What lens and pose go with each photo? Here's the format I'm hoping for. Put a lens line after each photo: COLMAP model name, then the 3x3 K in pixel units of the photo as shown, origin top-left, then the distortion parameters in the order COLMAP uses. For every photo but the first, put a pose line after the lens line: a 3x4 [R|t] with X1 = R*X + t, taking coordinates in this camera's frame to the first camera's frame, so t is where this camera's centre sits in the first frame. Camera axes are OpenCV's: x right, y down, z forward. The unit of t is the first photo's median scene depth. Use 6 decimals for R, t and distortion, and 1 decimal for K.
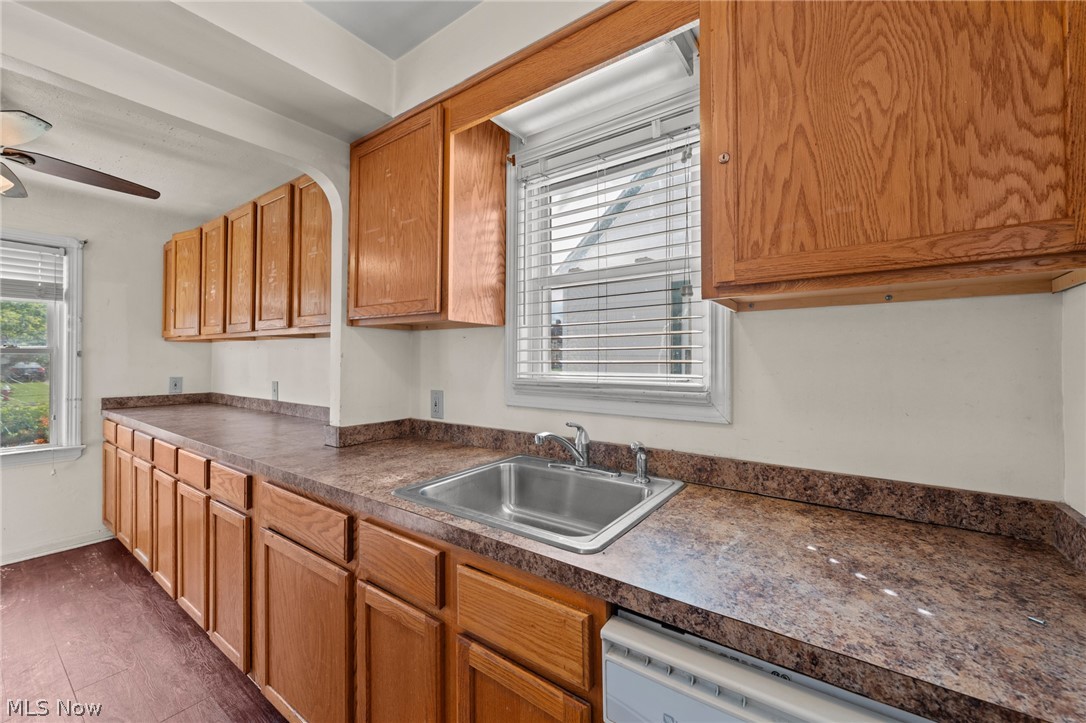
lens RADIAL K [[418.5, 0, 535.3], [0, 418.5, 358.4], [0, 0, 1]] dist [-0.003660, 0.000247]
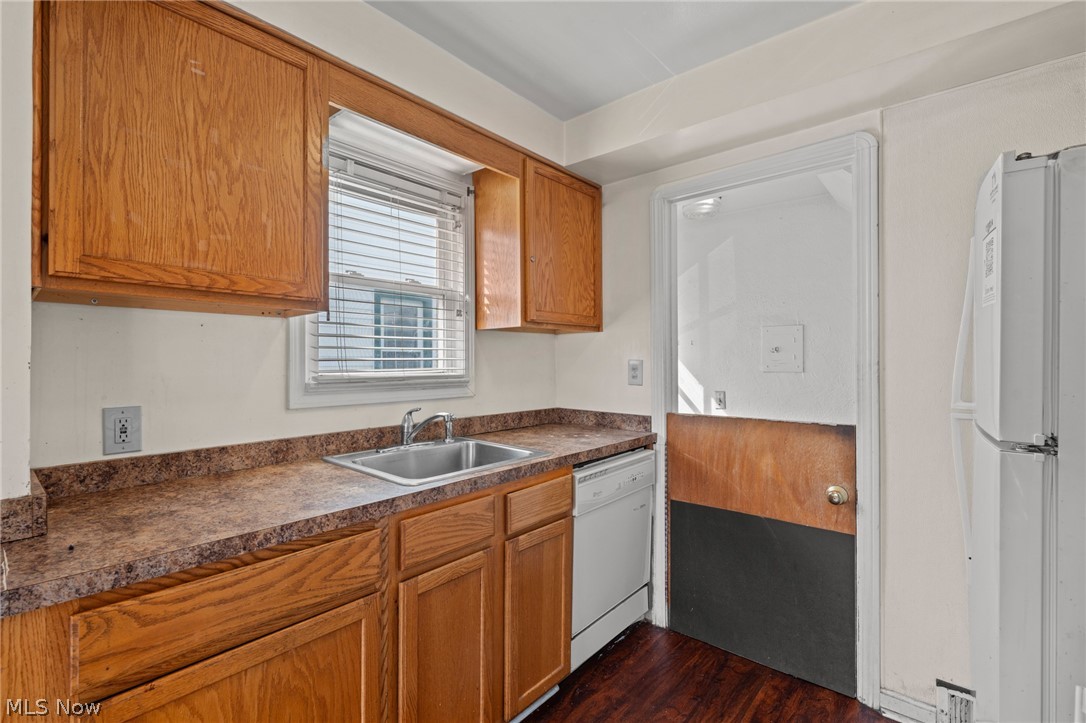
lens RADIAL K [[477.7, 0, 542.8], [0, 477.7, 361.2], [0, 0, 1]] dist [-0.004667, 0.000152]
pose [[0.096792, -0.005982, 0.995287, -1.232211], [-0.003797, 0.999972, 0.006379, 0.004137], [-0.995297, -0.004396, 0.096766, 0.470737]]
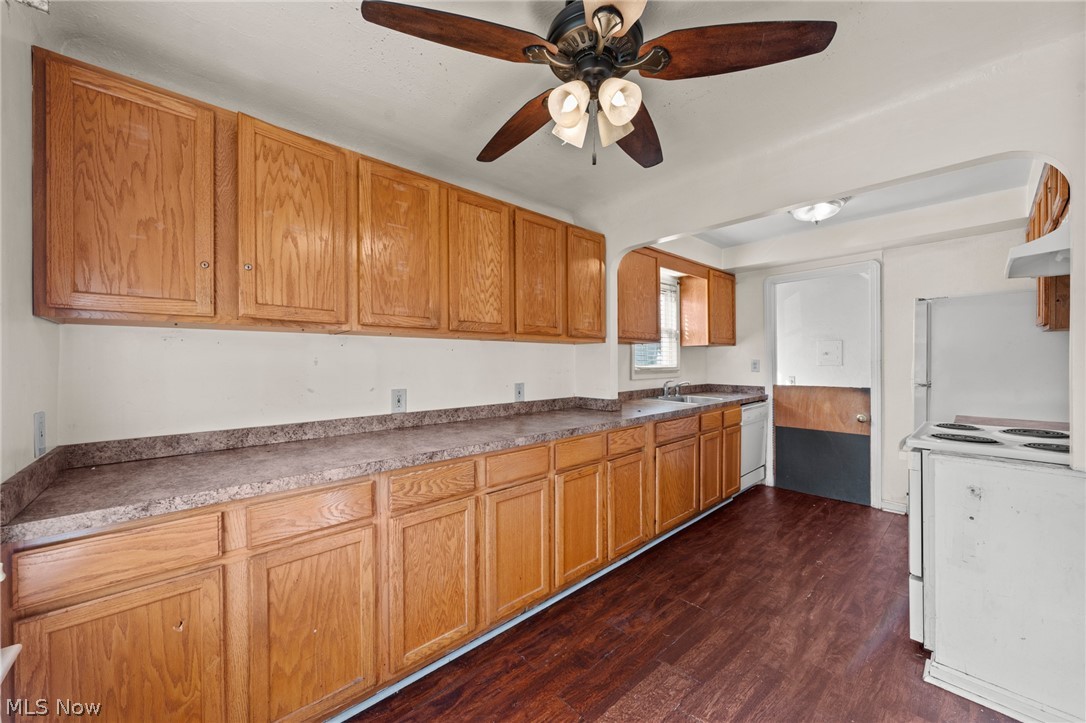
lens RADIAL K [[392.5, 0, 543.9], [0, 392.5, 363.3], [0, 0, 1]] dist [-0.003481, -0.000116]
pose [[0.225566, -0.016152, 0.974094, -2.746395], [0.002477, 0.999869, 0.016006, -0.015031], [-0.974225, -0.001198, 0.225577, 1.206133]]
